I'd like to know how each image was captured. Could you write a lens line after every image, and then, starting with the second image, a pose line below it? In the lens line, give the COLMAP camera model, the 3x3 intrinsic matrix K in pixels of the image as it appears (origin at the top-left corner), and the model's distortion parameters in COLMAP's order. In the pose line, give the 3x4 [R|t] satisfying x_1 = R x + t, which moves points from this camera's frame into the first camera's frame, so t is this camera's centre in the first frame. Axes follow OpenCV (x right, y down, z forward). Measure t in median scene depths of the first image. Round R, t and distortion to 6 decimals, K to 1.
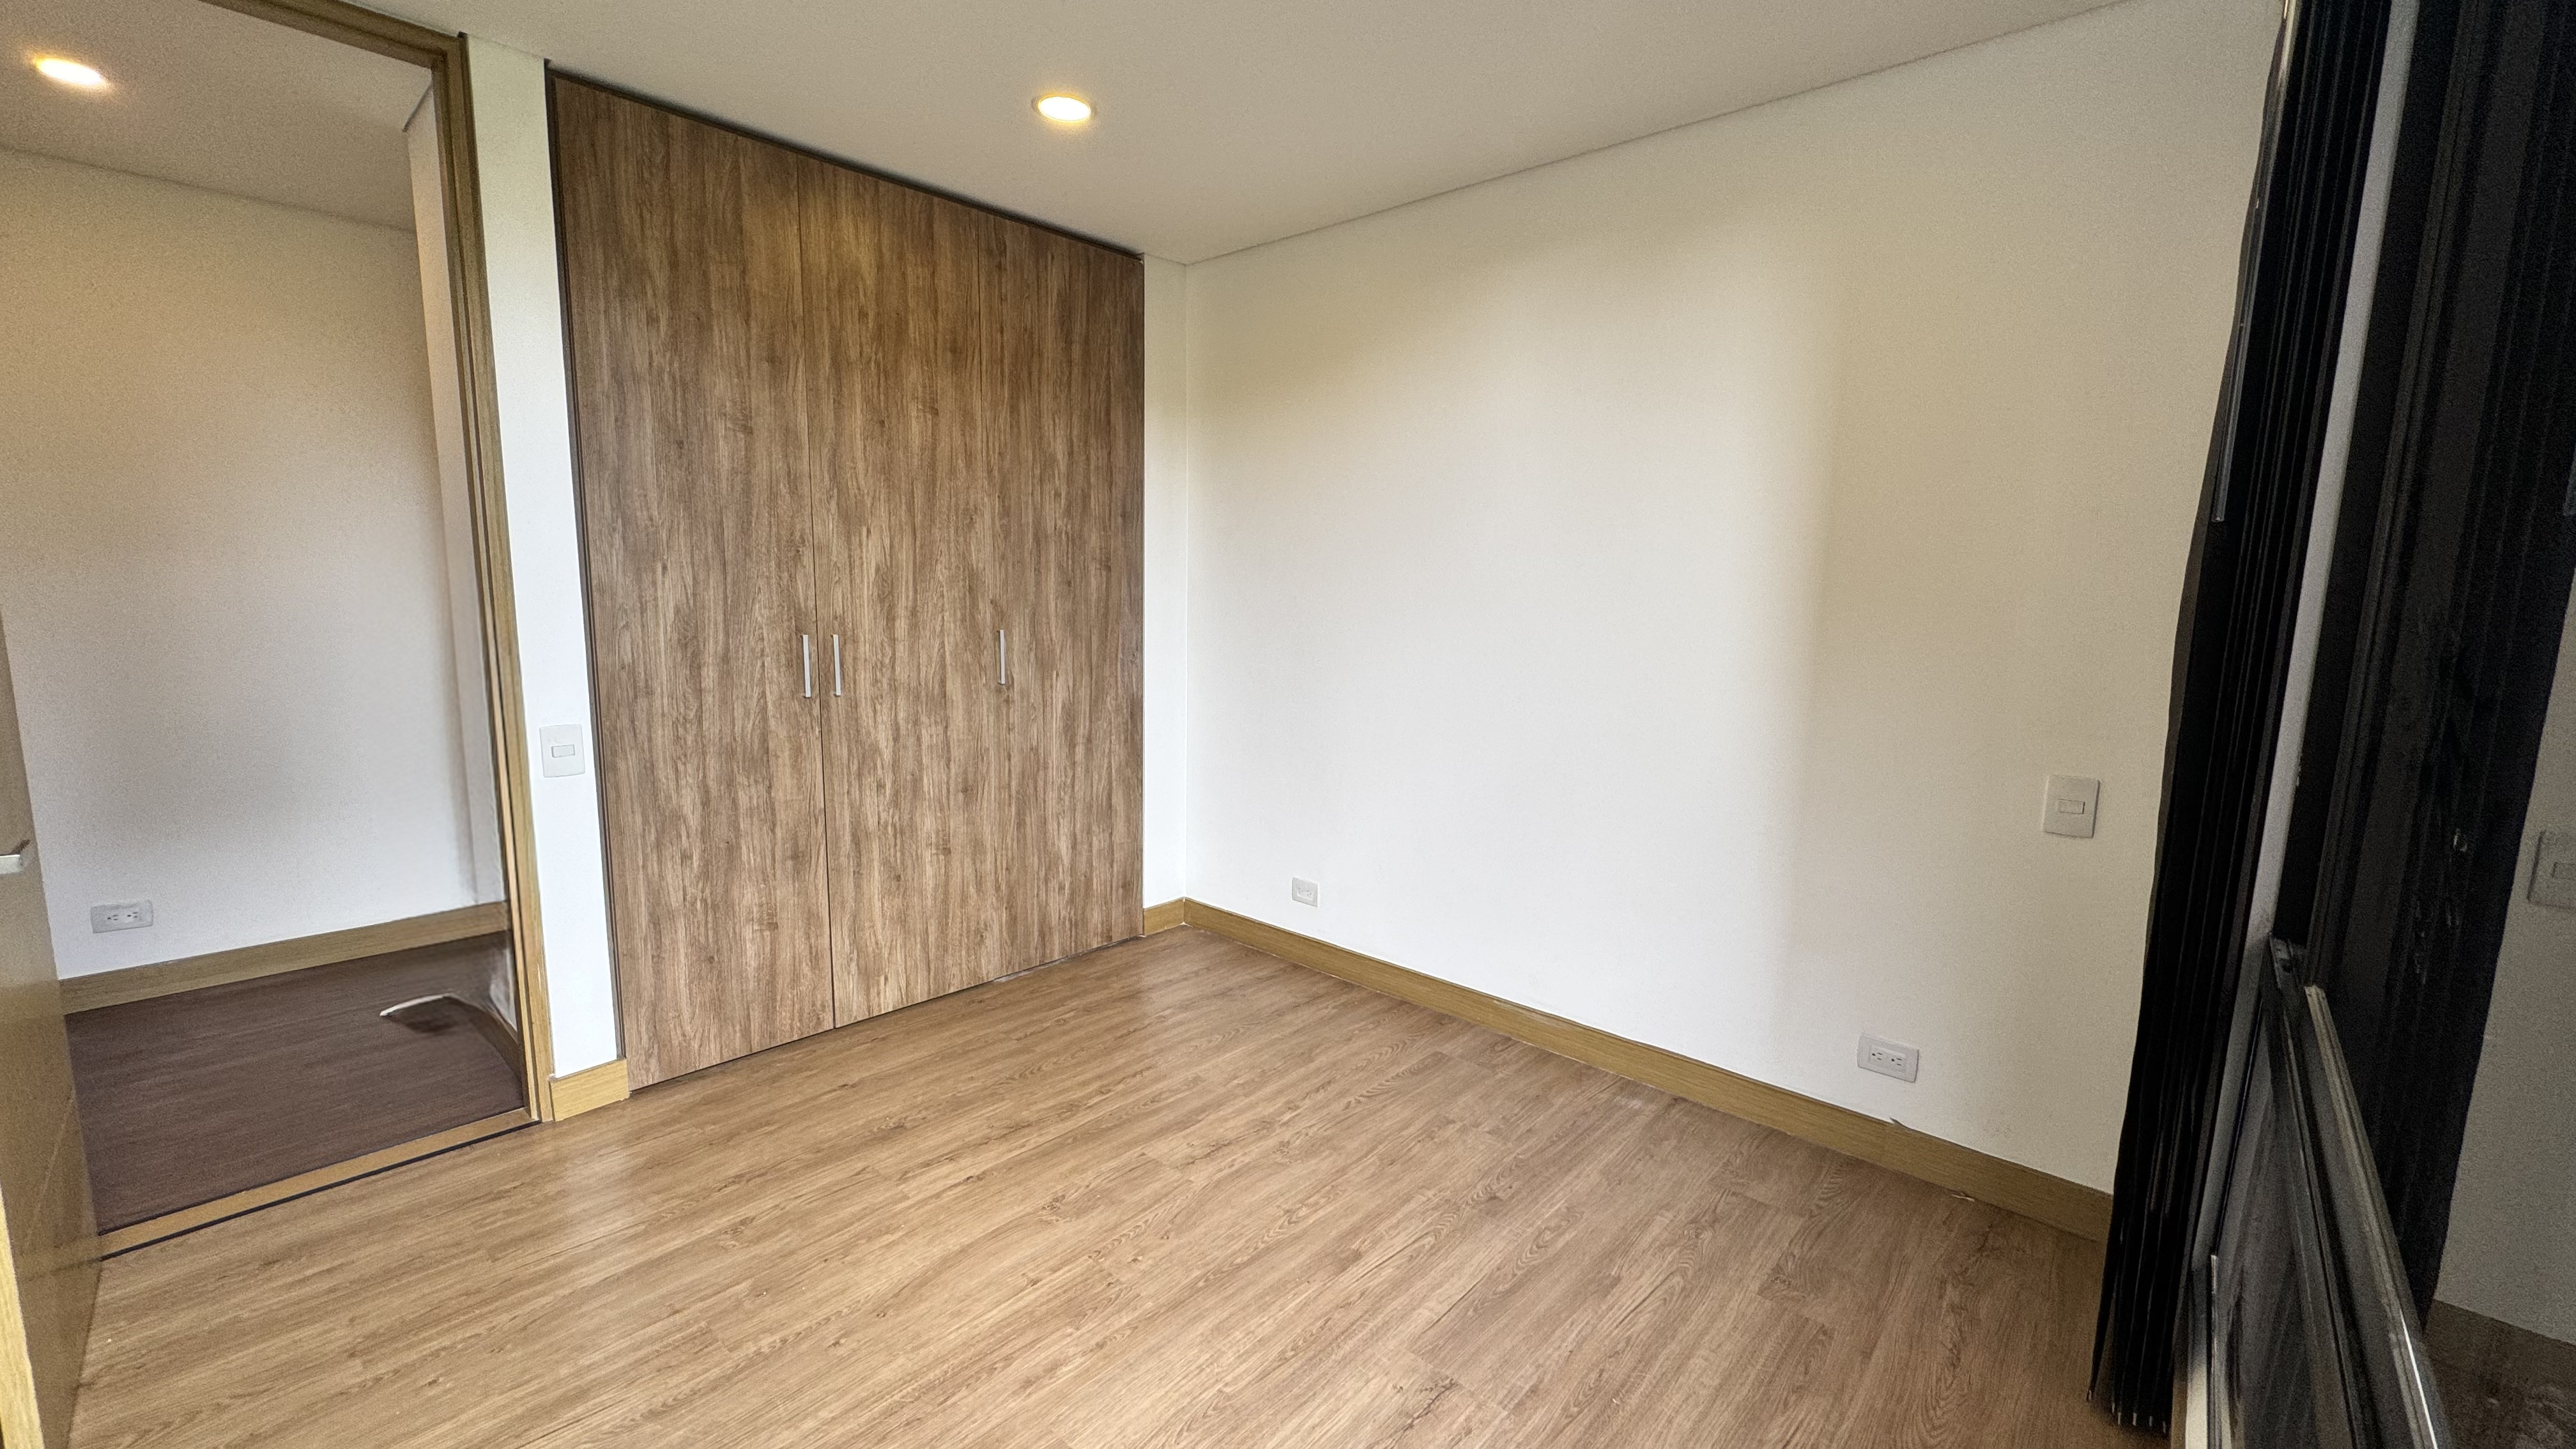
lens RADIAL K [[1026.4, 0, 1279.6], [0, 1026.4, 727.9], [0, 0, 1]] dist [-0.001975, 0.000159]
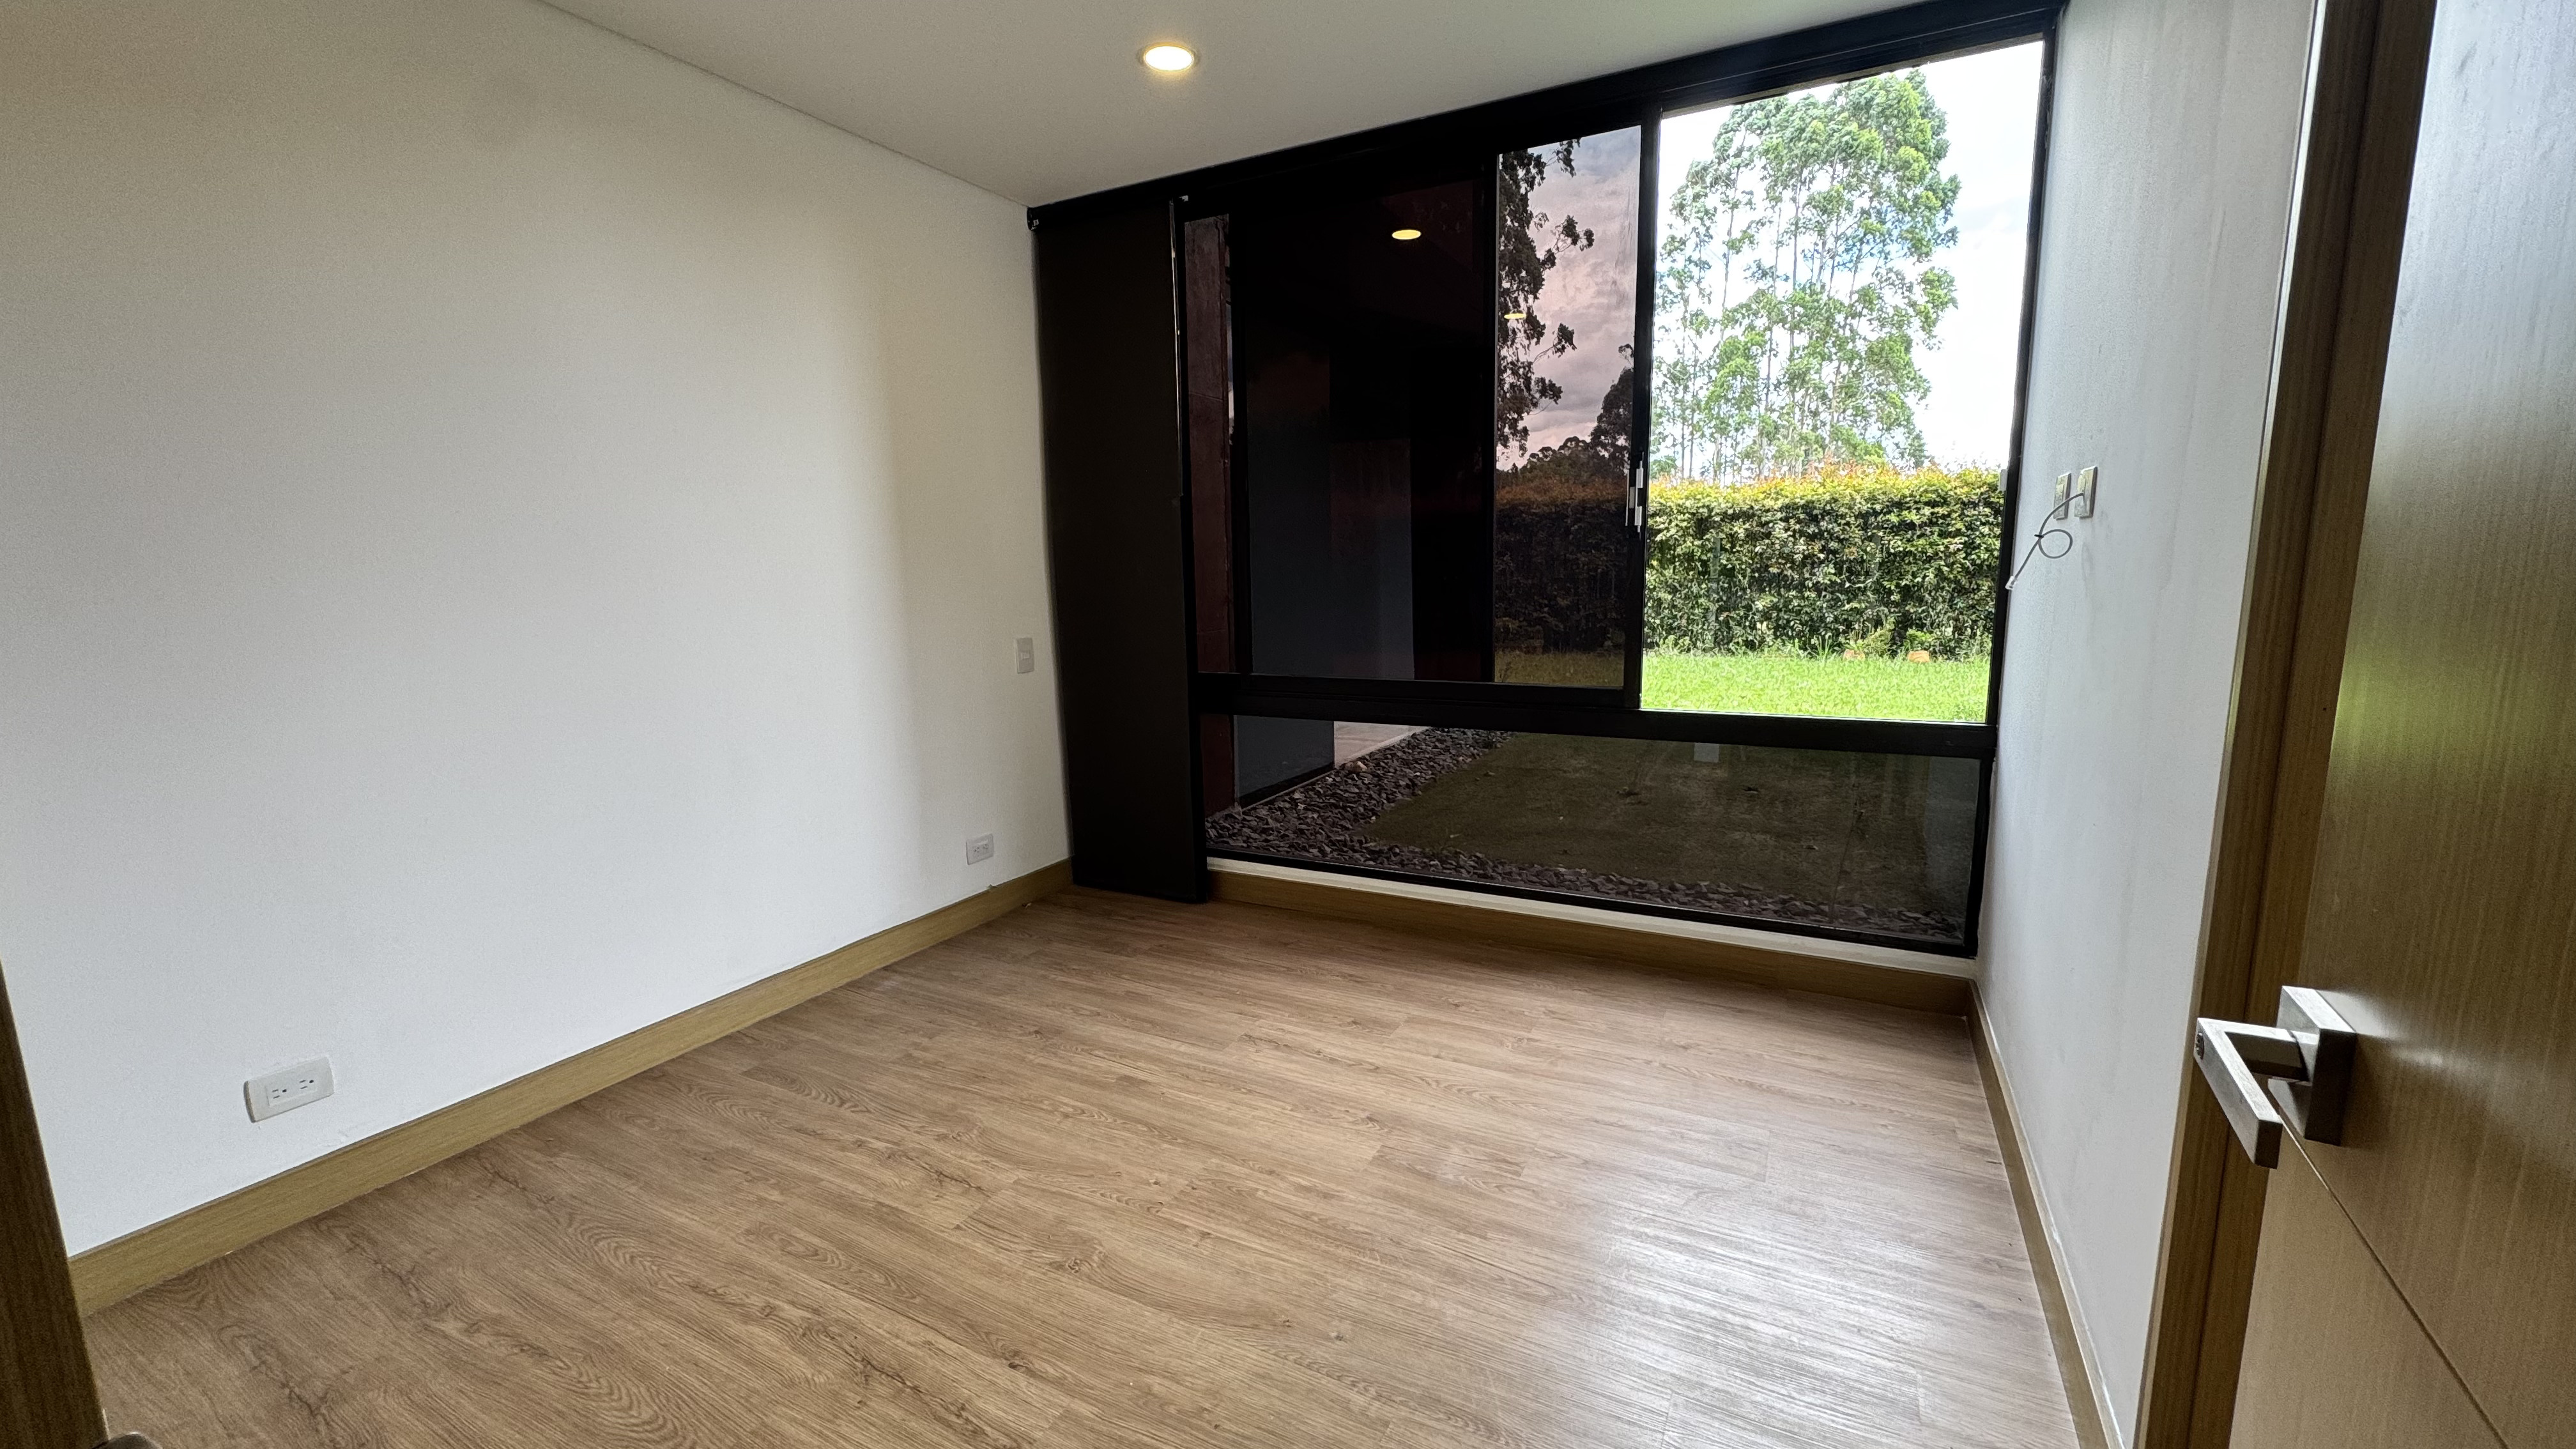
lens RADIAL K [[1026.4, 0, 1290.9], [0, 1026.4, 725.9], [0, 0, 1]] dist [-0.001975, 0.000159]
pose [[-0.254072, -0.165445, 0.952930, -0.914372], [0.152324, 0.966120, 0.208348, -0.092657], [-0.955115, 0.198090, -0.220263, 0.863912]]
